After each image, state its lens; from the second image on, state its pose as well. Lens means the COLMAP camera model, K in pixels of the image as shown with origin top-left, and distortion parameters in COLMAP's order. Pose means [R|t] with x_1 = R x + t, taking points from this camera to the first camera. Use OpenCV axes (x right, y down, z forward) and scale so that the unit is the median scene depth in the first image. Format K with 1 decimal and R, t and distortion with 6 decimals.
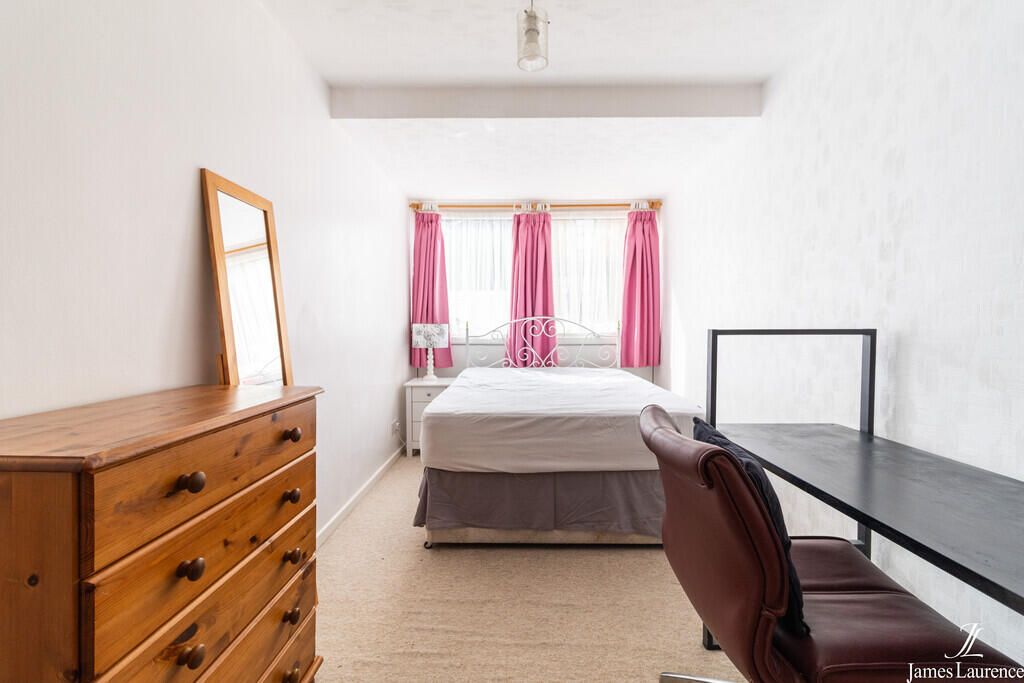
lens RADIAL K [[469.4, 0, 524.9], [0, 469.4, 339.0], [0, 0, 1]] dist [0.002856, 0.000348]
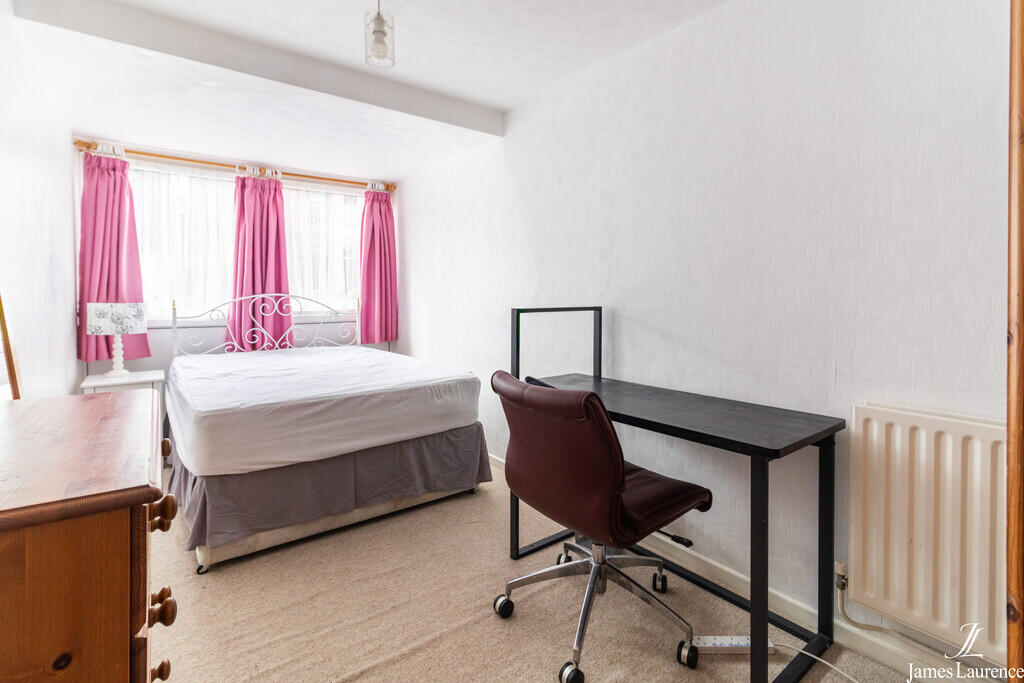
lens RADIAL K [[476.7, 0, 515.9], [0, 476.7, 307.5], [0, 0, 1]] dist [-0.000733, -0.000074]
pose [[0.788983, -0.015878, 0.614209, -0.163522], [0.021984, 0.999755, -0.002396, -0.008287], [-0.614021, 0.015393, 0.789140, -0.012230]]
